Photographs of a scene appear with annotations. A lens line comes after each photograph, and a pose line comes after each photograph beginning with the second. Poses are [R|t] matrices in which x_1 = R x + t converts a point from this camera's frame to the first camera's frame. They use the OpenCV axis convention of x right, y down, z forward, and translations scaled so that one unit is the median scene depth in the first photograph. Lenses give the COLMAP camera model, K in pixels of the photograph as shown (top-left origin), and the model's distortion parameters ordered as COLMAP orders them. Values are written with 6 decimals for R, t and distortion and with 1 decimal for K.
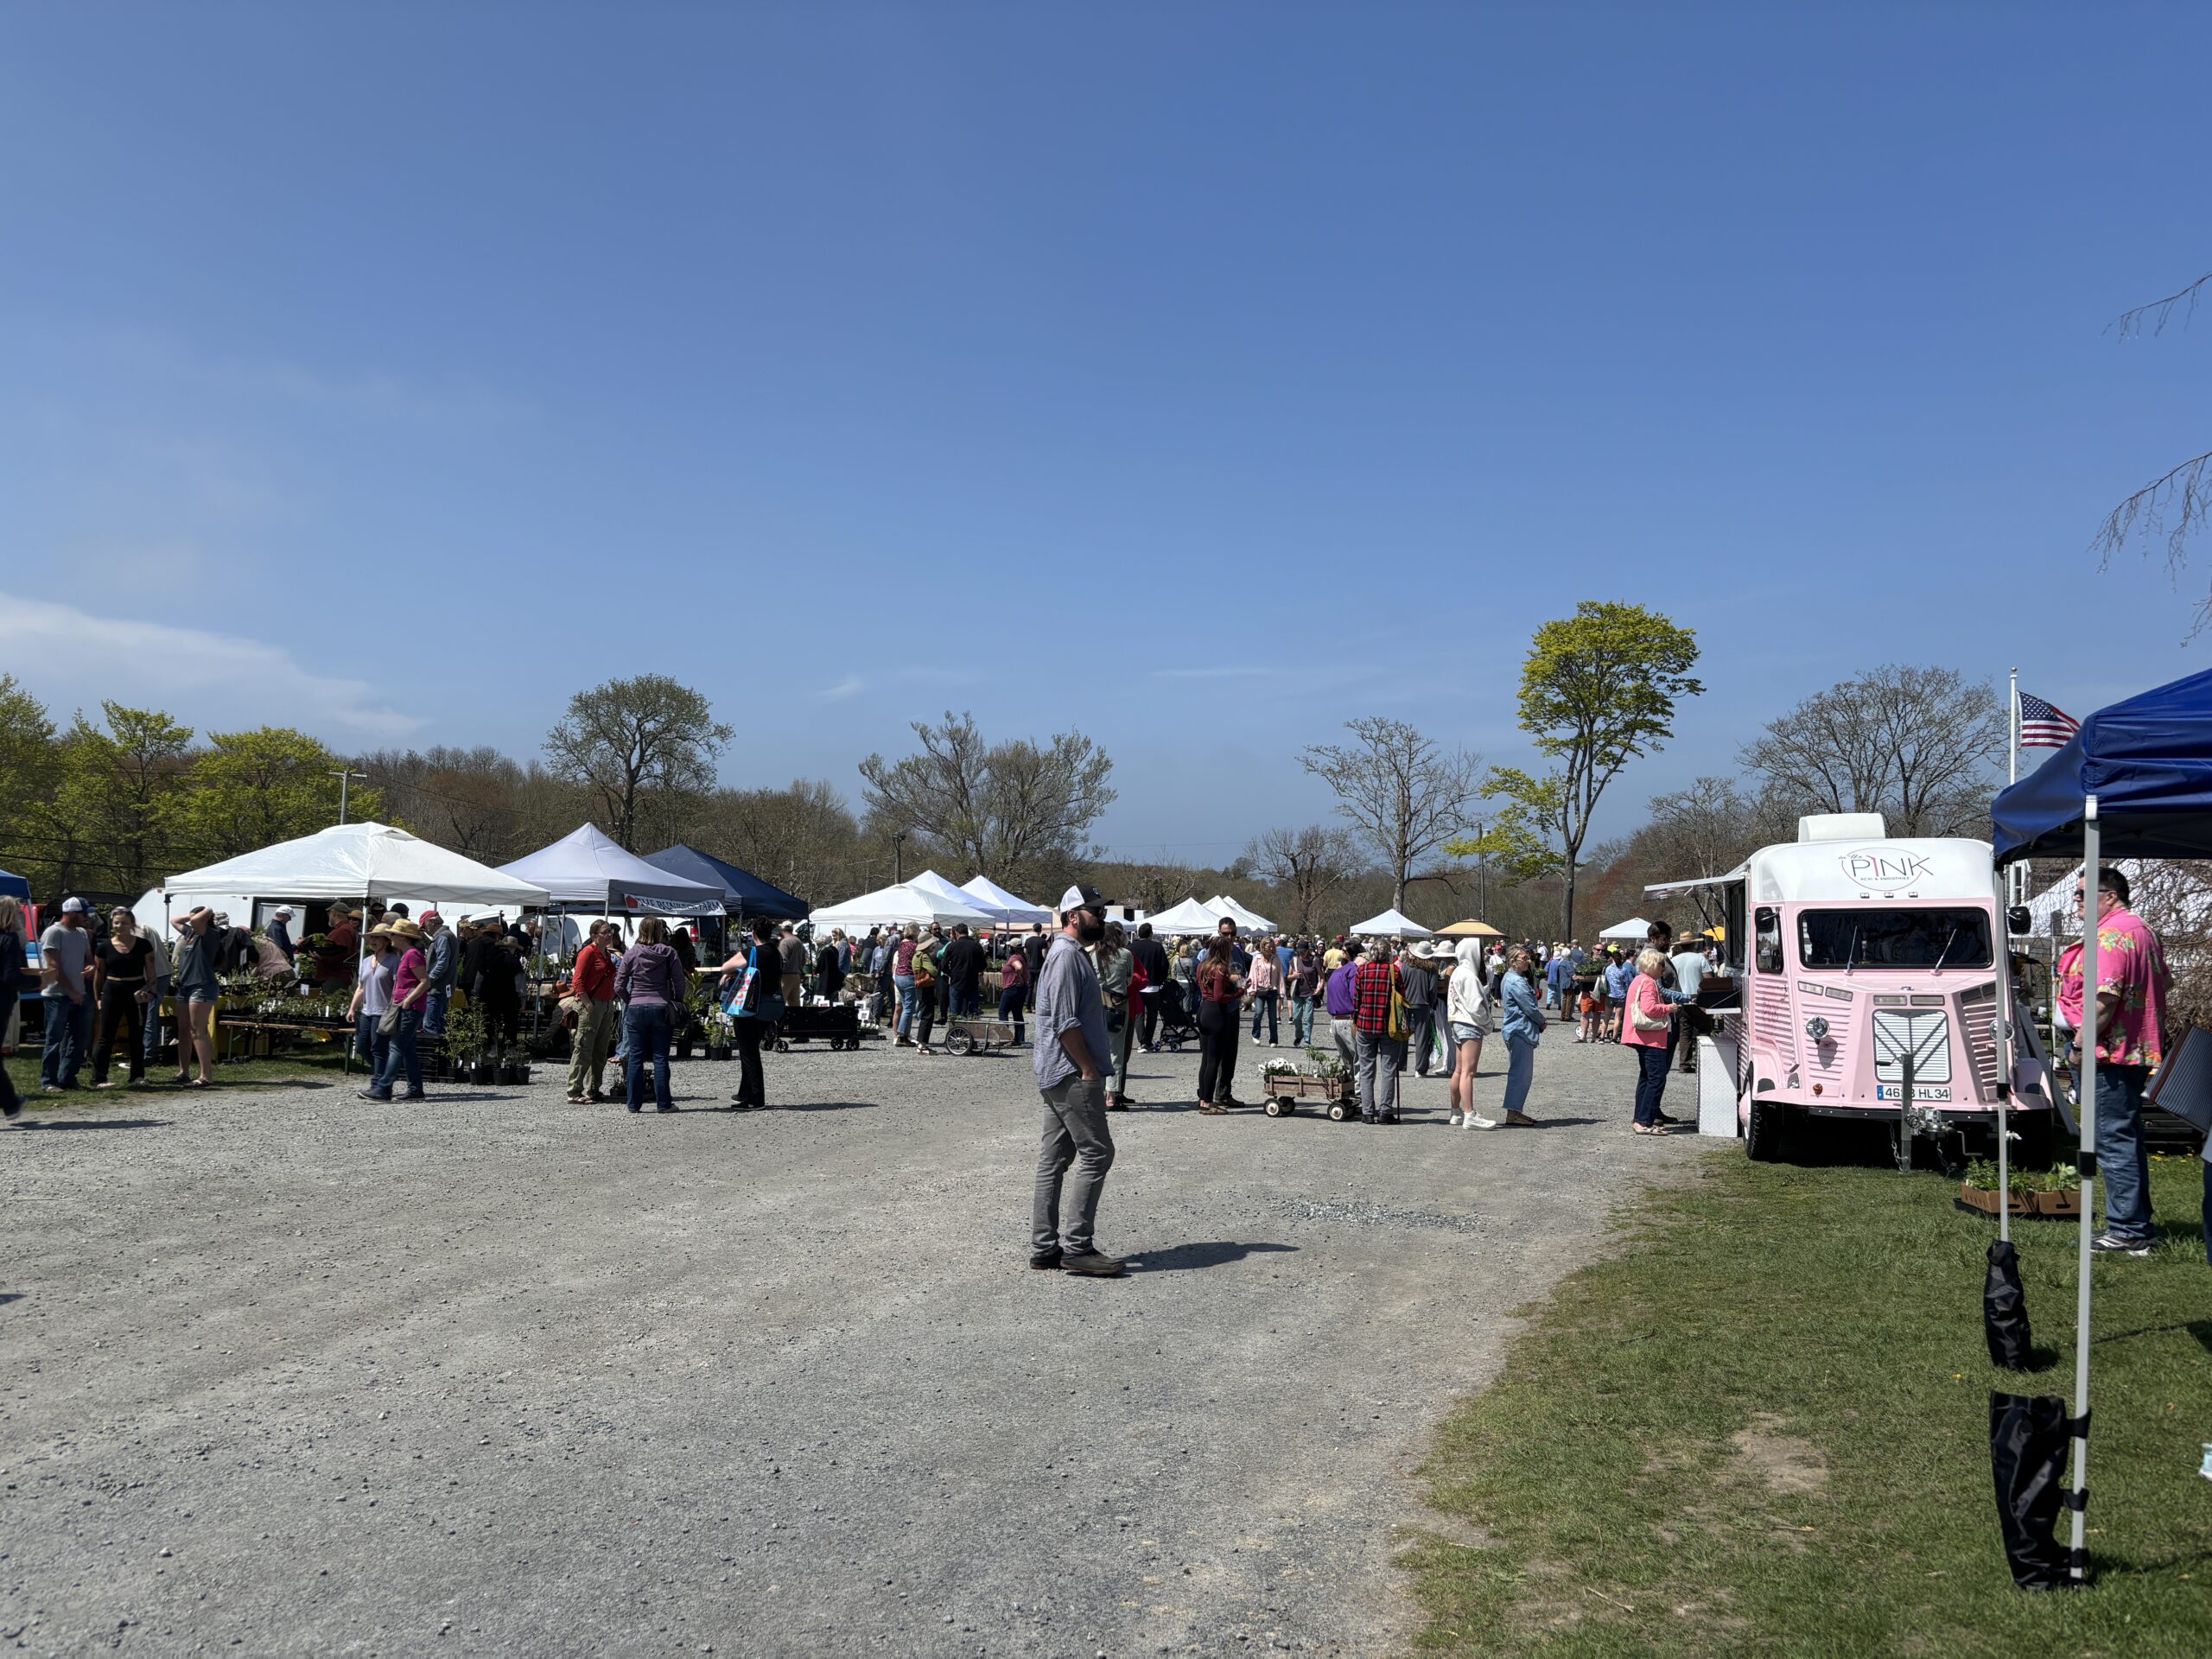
lens RADIAL K [[1671.7, 0, 1117.8], [0, 1671.7, 831.0], [0, 0, 1]] dist [0.013958, -0.014025]
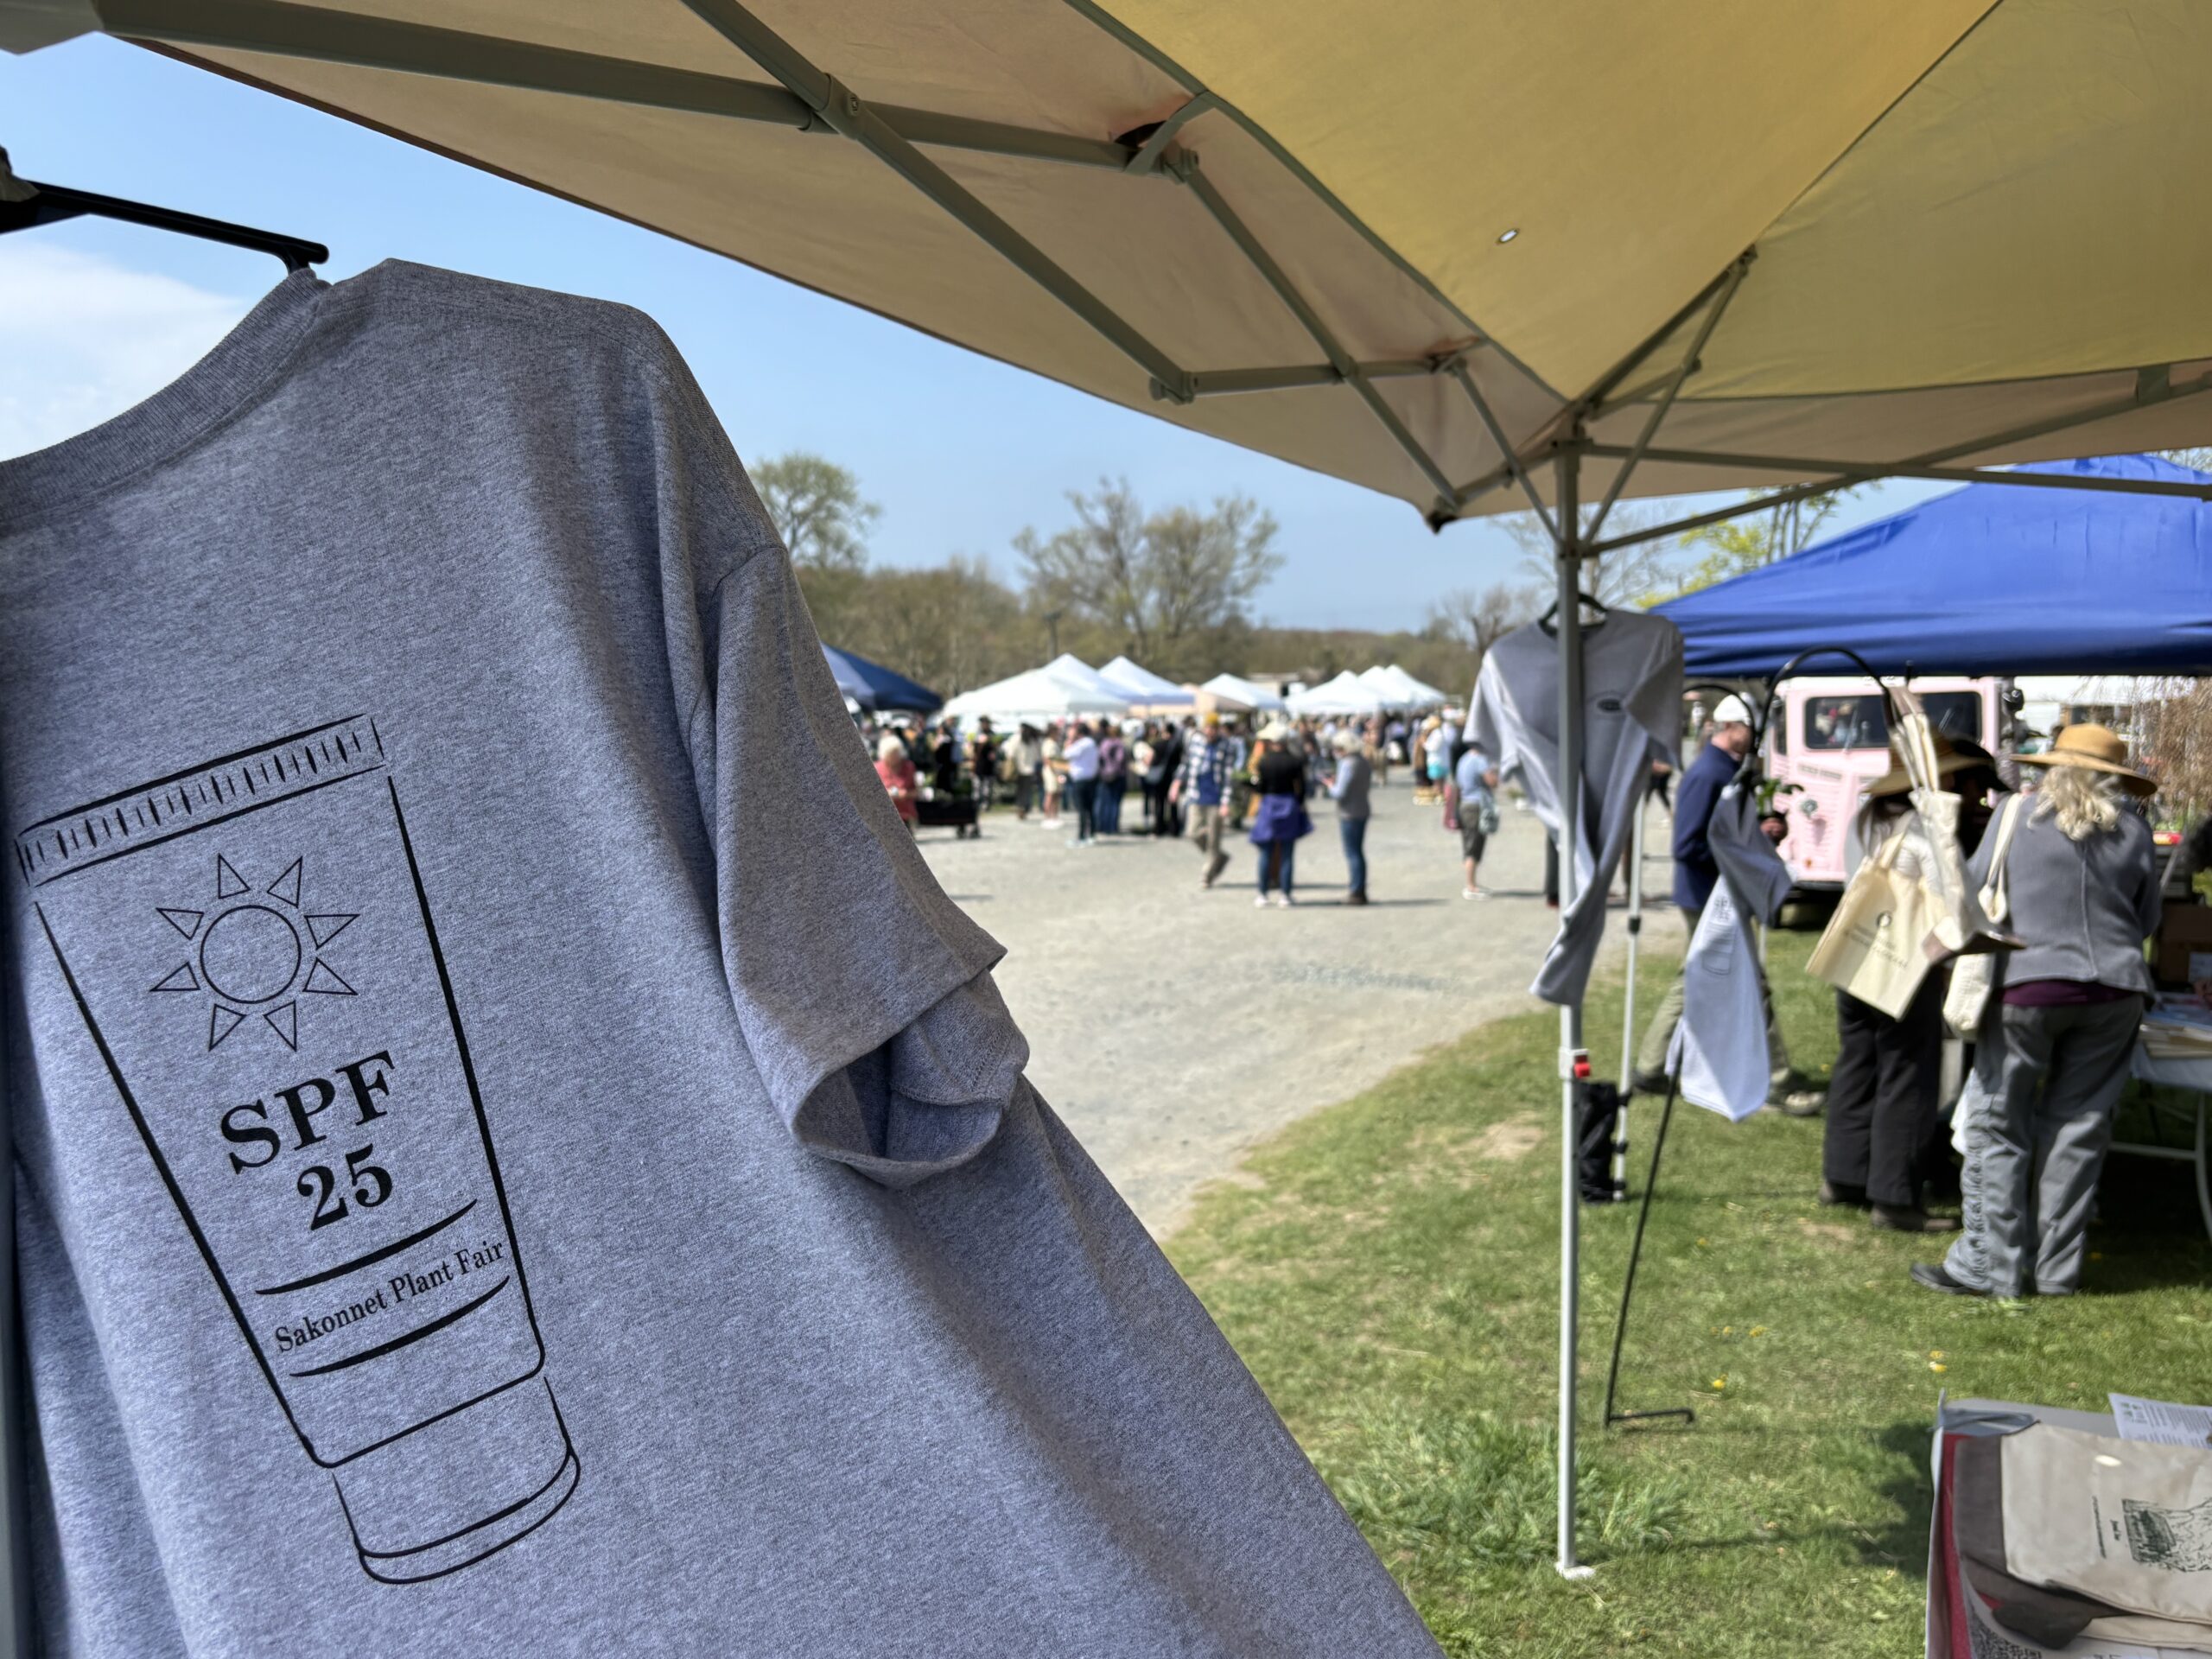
lens RADIAL K [[1811.0, 0, 1084.0], [0, 1811.0, 843.1], [0, 0, 1]] dist [0.051307, -0.002333]
pose [[0.990898, -0.019194, -0.133238, 0.022413], [0.037385, 0.990085, 0.135403, -0.006830], [0.129318, -0.139152, 0.981791, -0.040698]]
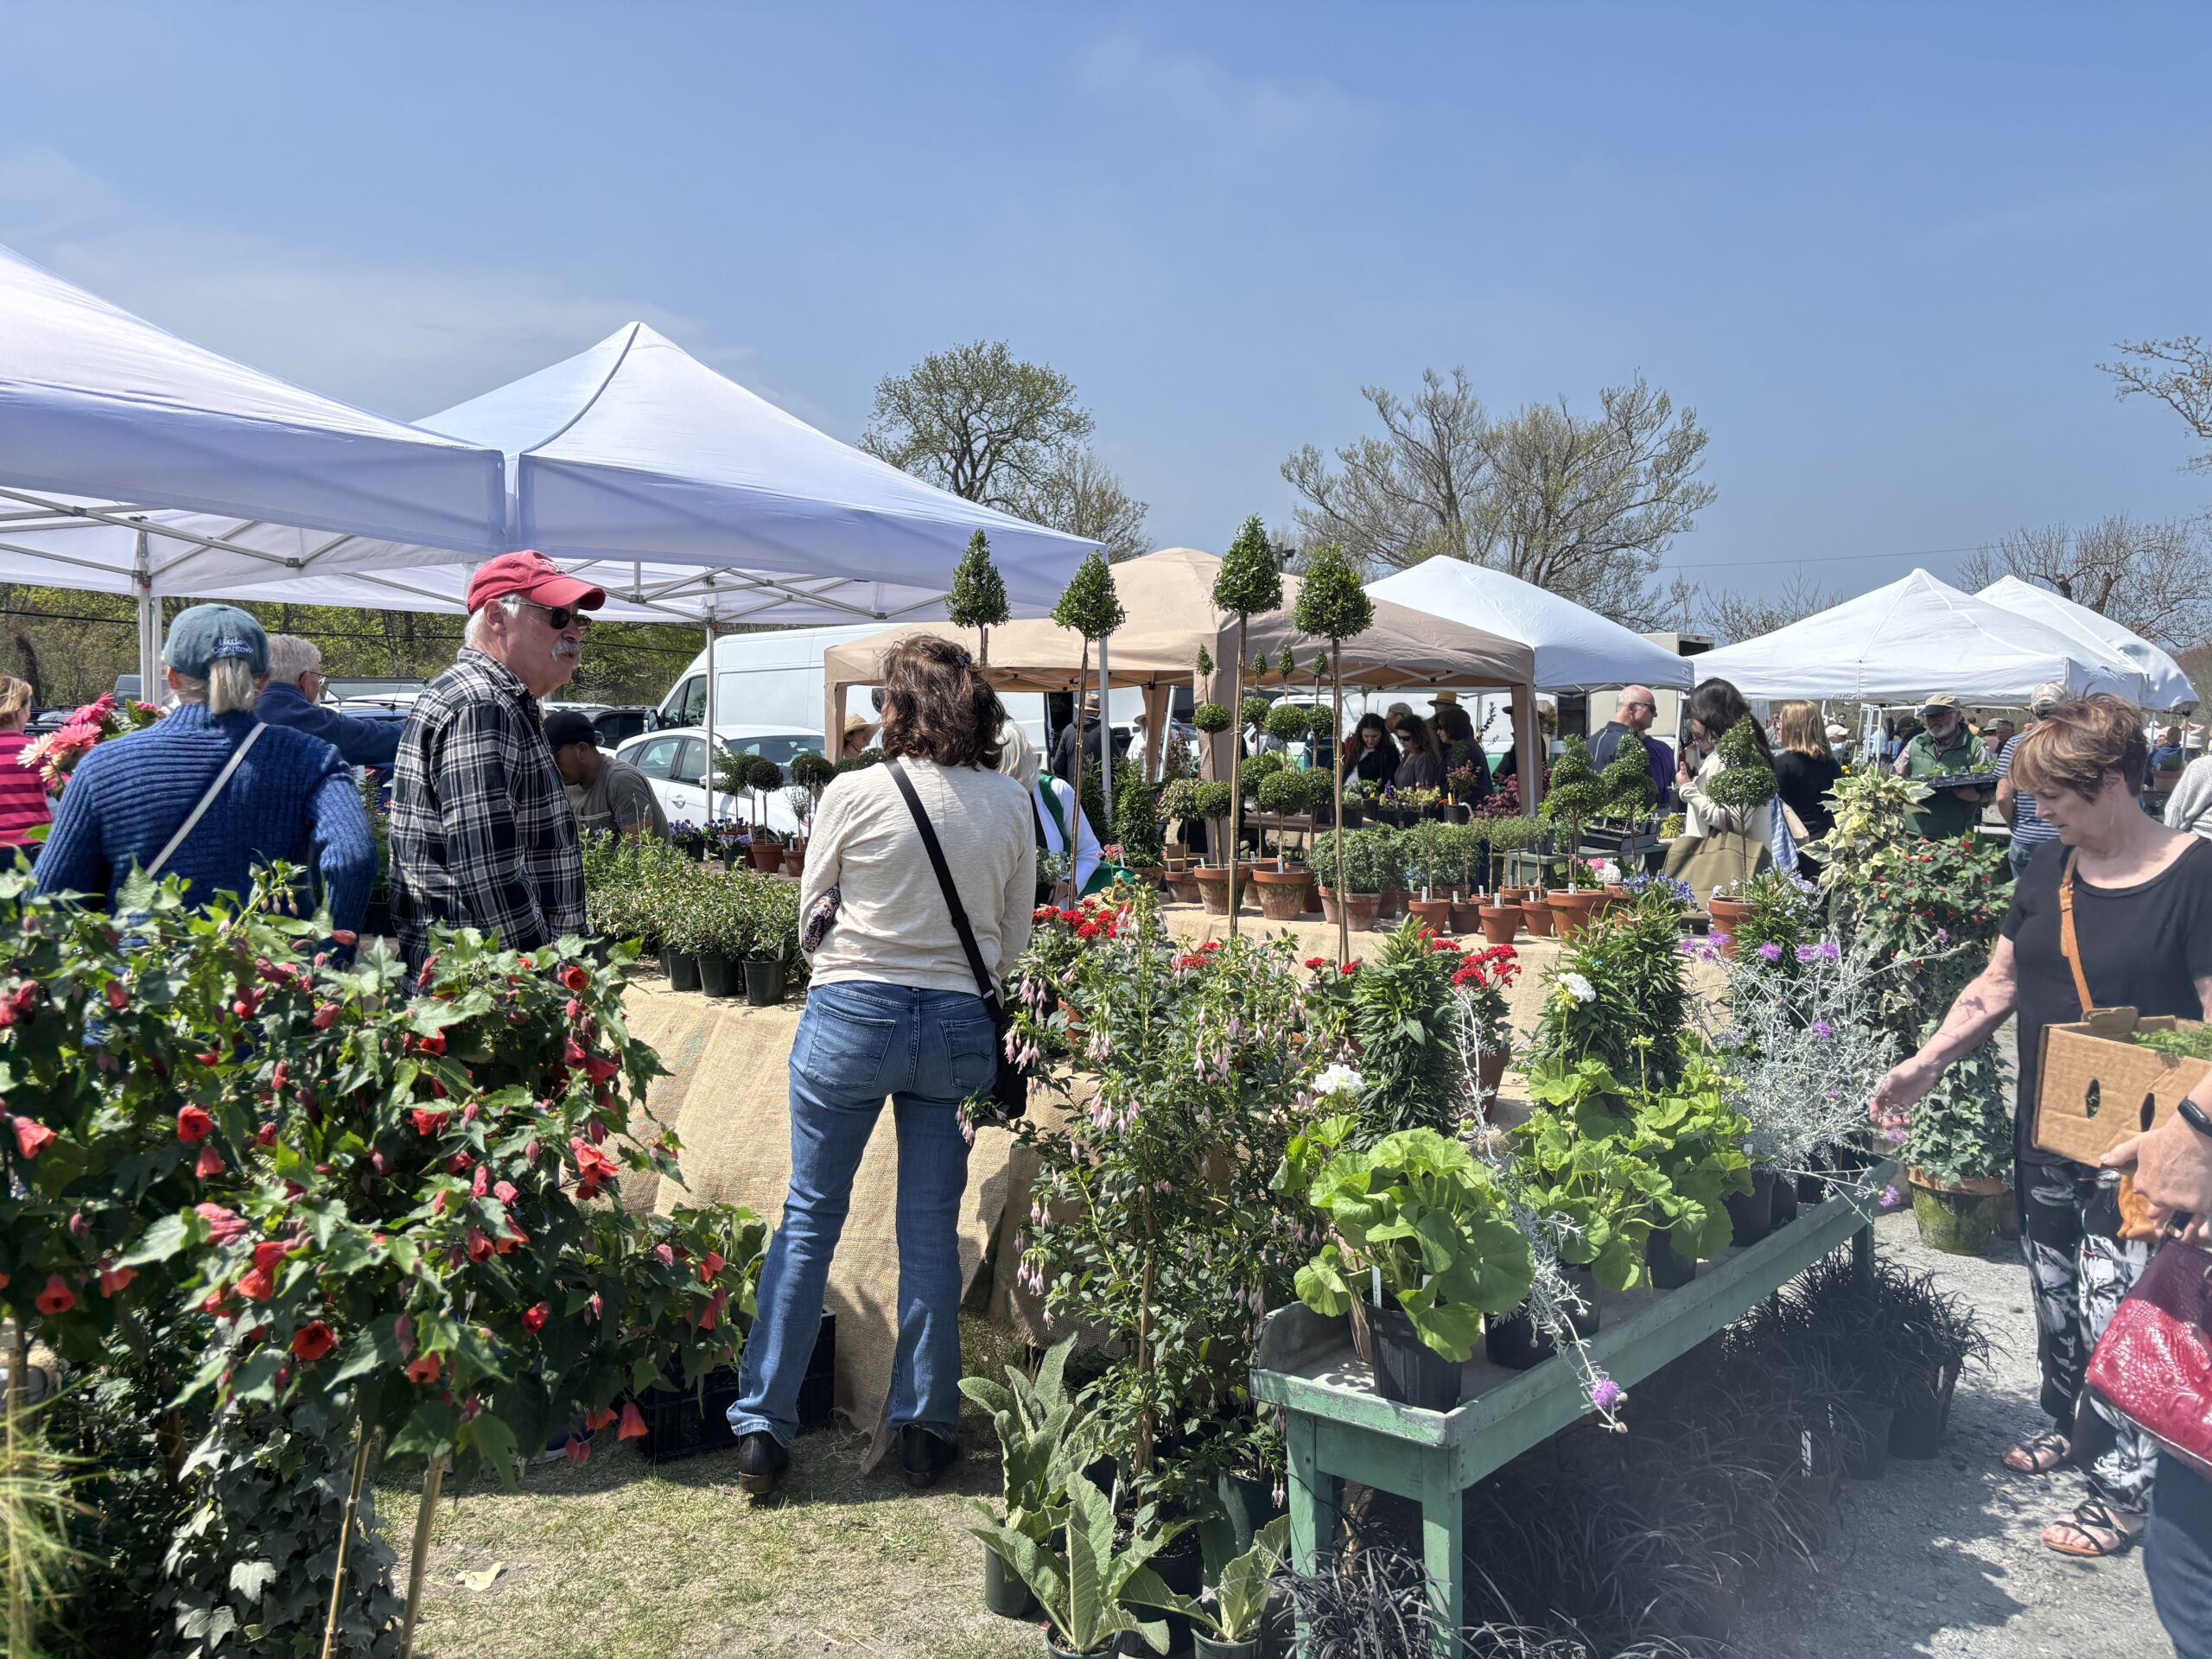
lens RADIAL K [[1671.7, 0, 1038.2], [0, 1671.7, 852.6], [0, 0, 1]] dist [0.013958, -0.014025]
pose [[0.921357, 0.028855, -0.387644, 0.013380], [0.019588, 0.992528, 0.120437, 0.031998], [0.388223, -0.118559, 0.913908, 0.385568]]
